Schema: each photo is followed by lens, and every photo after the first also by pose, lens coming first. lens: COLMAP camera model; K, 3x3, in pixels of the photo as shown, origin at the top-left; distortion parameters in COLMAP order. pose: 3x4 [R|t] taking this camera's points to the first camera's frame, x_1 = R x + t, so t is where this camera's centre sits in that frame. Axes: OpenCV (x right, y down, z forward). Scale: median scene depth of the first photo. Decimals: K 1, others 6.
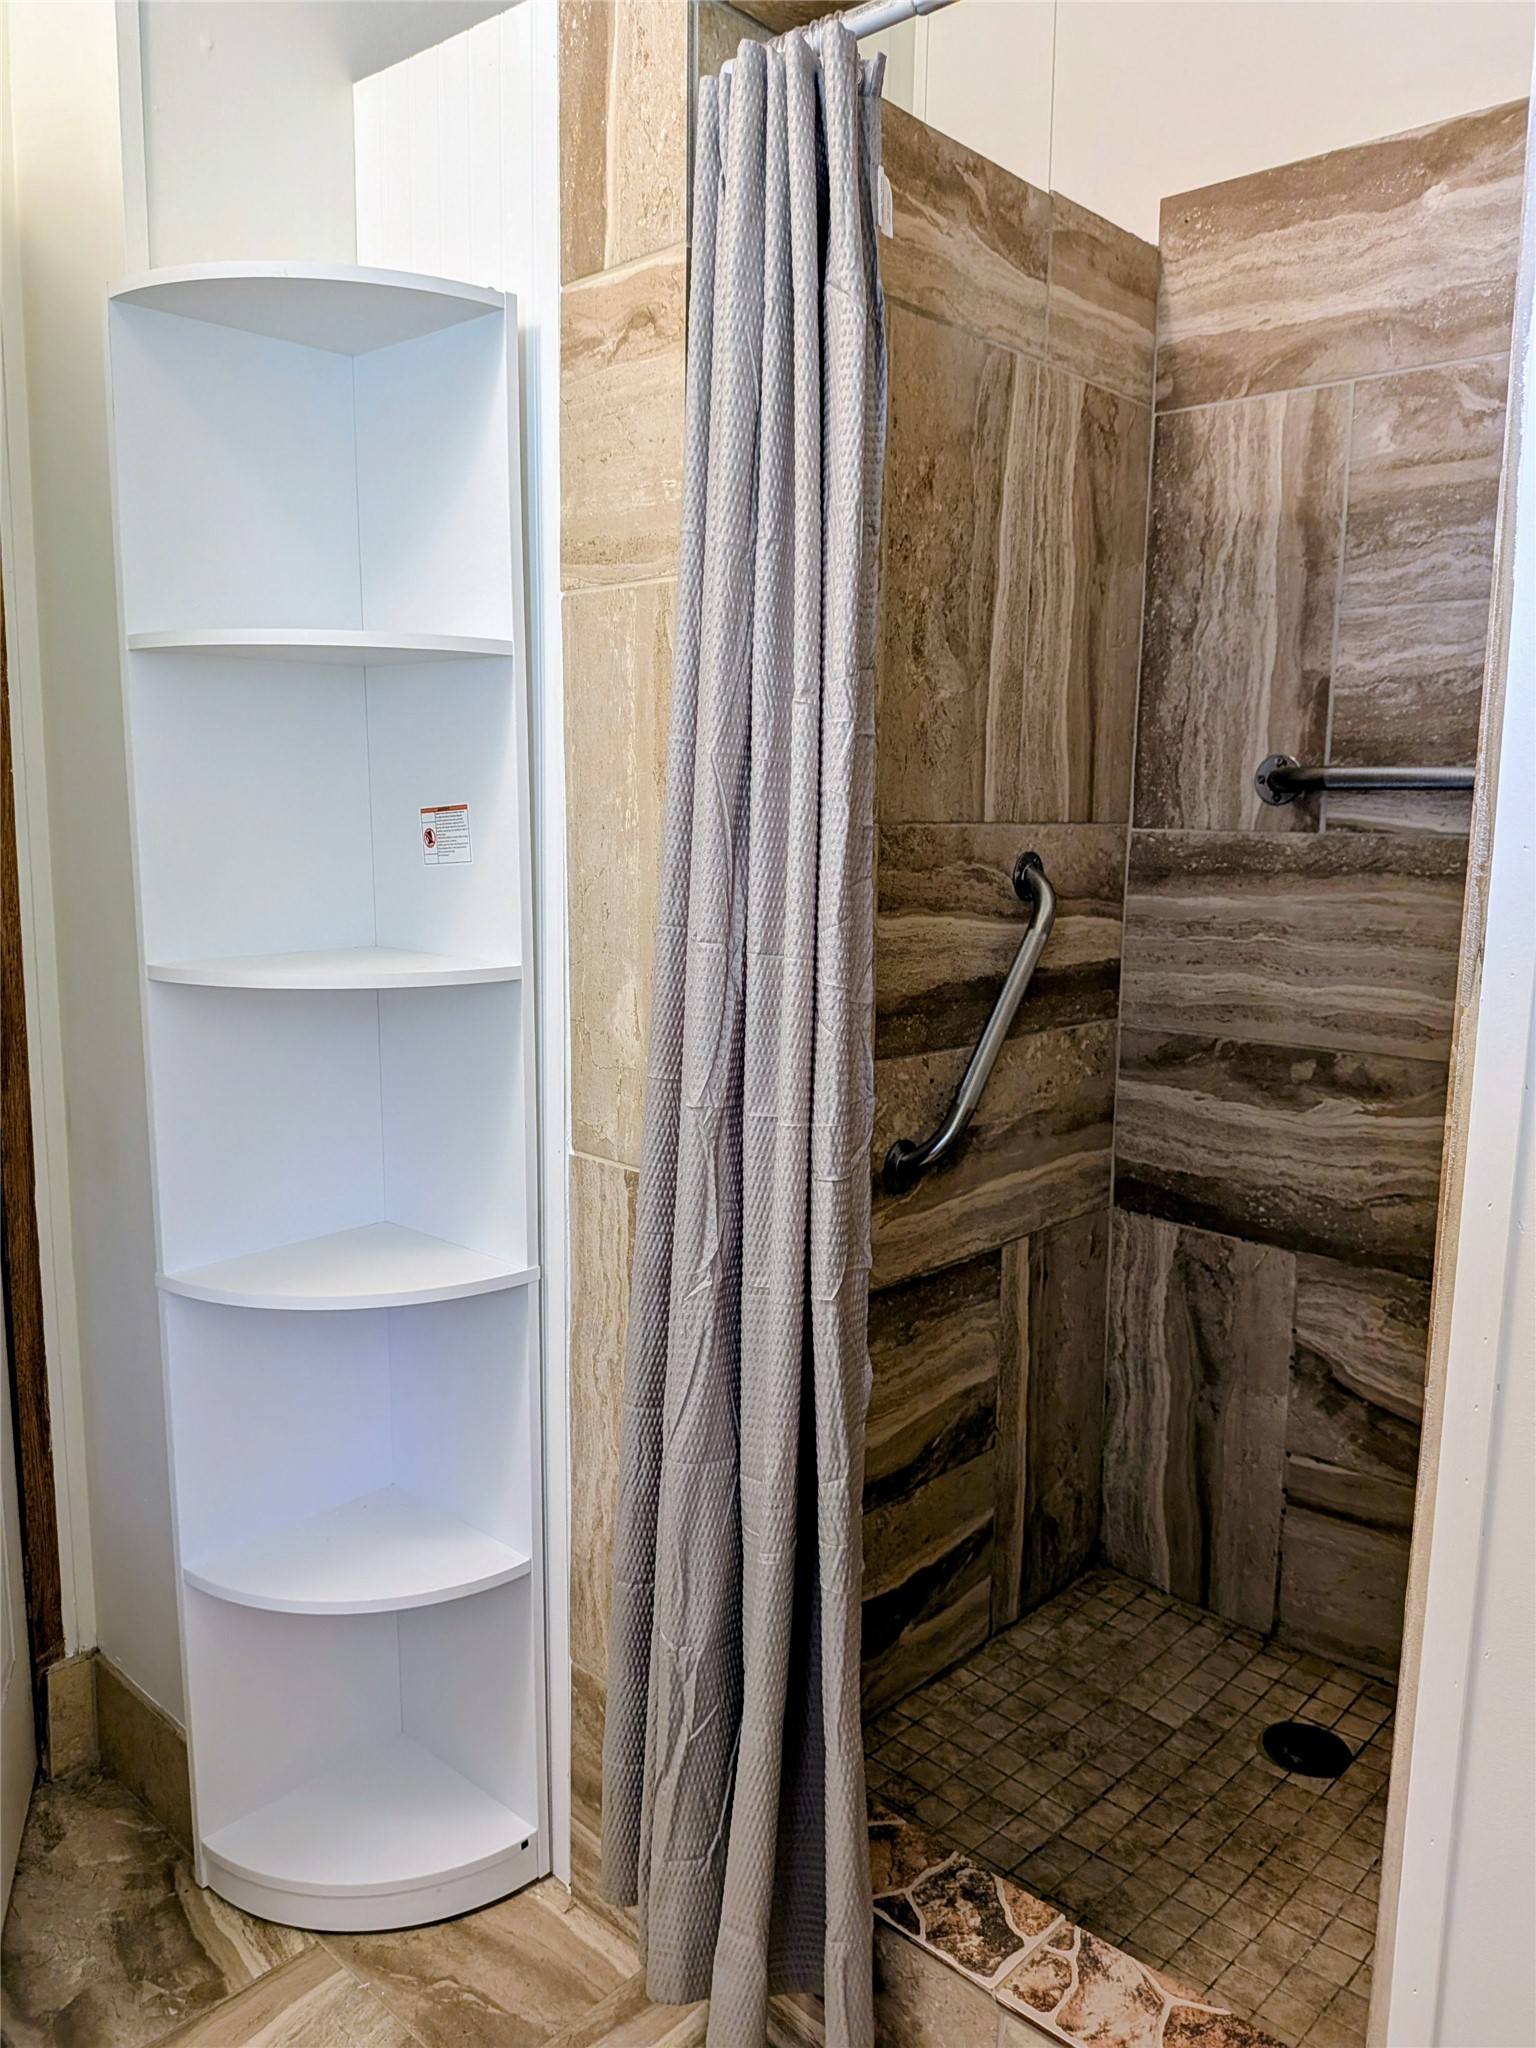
lens RADIAL K [[1491.2, 0, 768.0], [0, 1491.2, 1024.0], [0, 0, 1]] dist [0.006689, -0.077028]
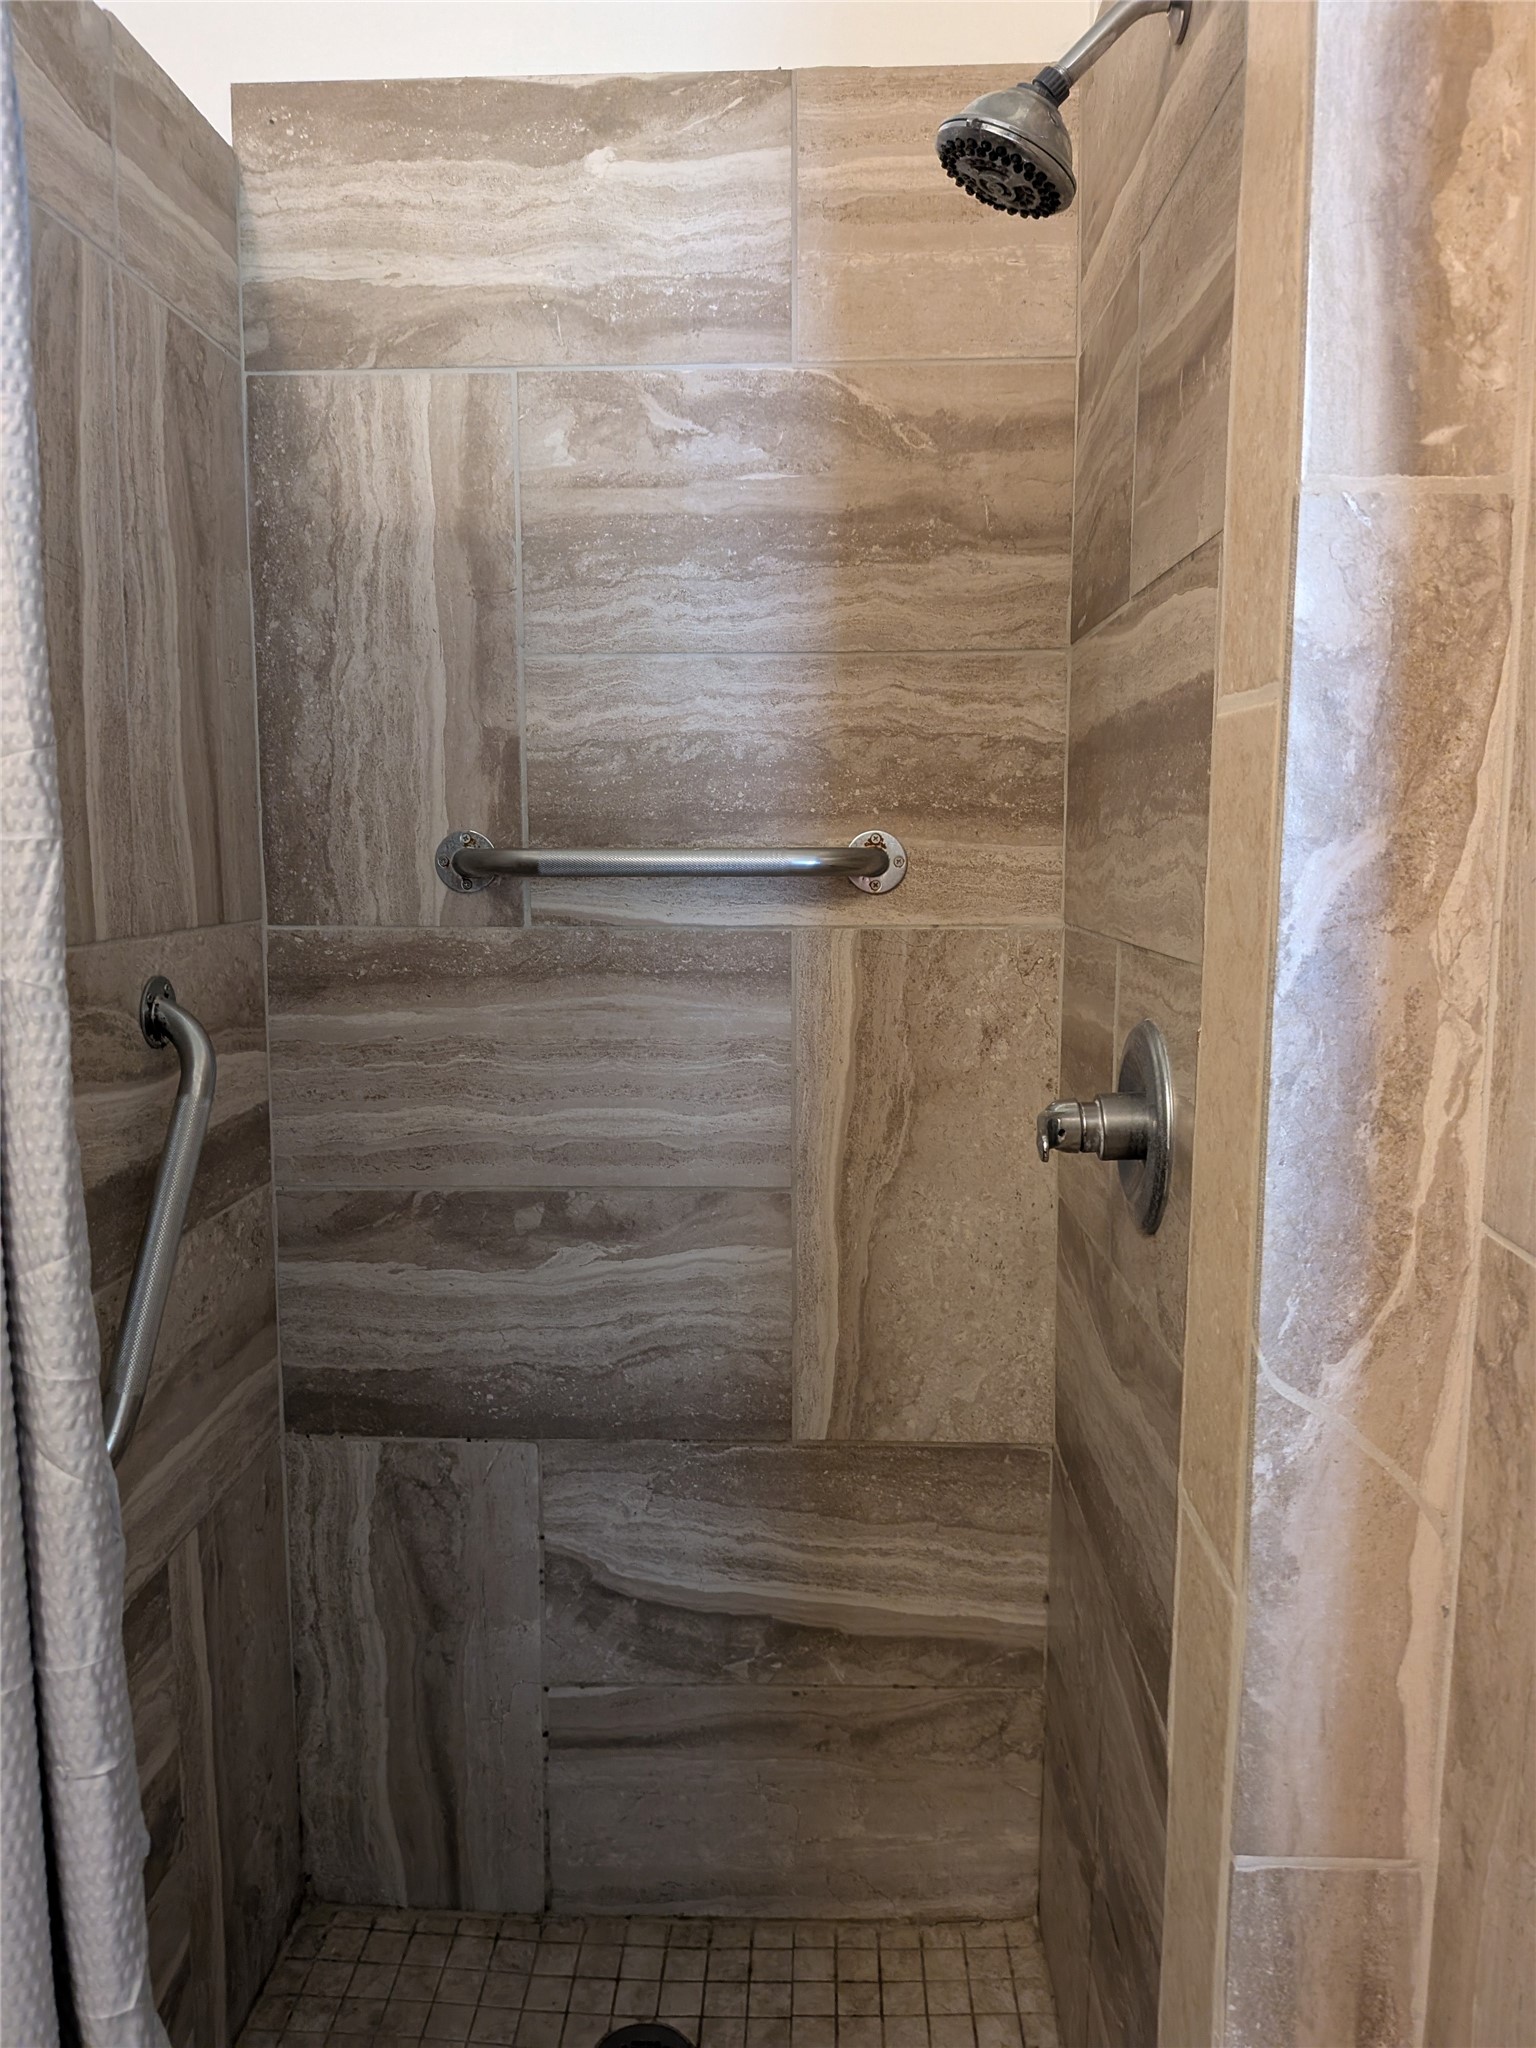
lens RADIAL K [[1469.4, 0, 761.4], [0, 1469.4, 989.3], [0, 0, 1]] dist [0.085303, -0.164141]
pose [[0.751403, -0.081964, 0.654733, -0.060638], [0.105191, 0.994445, 0.003769, -0.081738], [-0.651404, 0.066040, 0.755851, 0.302286]]
